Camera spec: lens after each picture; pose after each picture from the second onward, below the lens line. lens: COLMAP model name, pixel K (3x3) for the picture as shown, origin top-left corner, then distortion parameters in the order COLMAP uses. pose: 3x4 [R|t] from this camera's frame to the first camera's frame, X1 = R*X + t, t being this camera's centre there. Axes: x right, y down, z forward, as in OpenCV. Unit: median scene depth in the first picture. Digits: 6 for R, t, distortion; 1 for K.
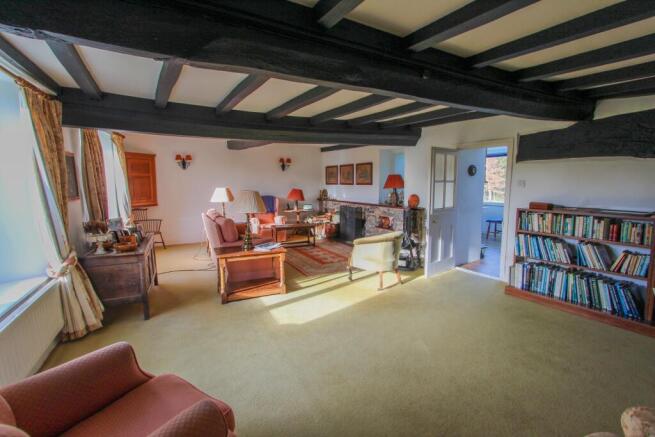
lens RADIAL K [[310.2, 0, 327.5], [0, 310.2, 218.5], [0, 0, 1]] dist [-0.000908, 0.000099]
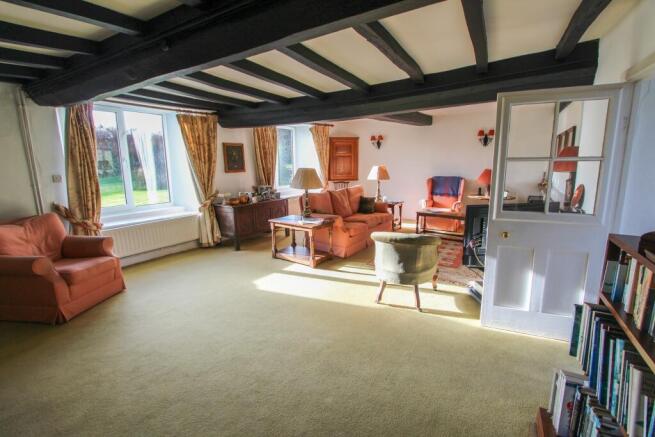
lens RADIAL K [[310.2, 0, 327.5], [0, 310.2, 218.5], [0, 0, 1]] dist [-0.000908, 0.000099]
pose [[0.460931, 0.162126, -0.872501, 0.694655], [-0.098833, 0.986432, 0.131084, -0.059434], [0.881915, 0.025811, 0.470701, 0.484311]]
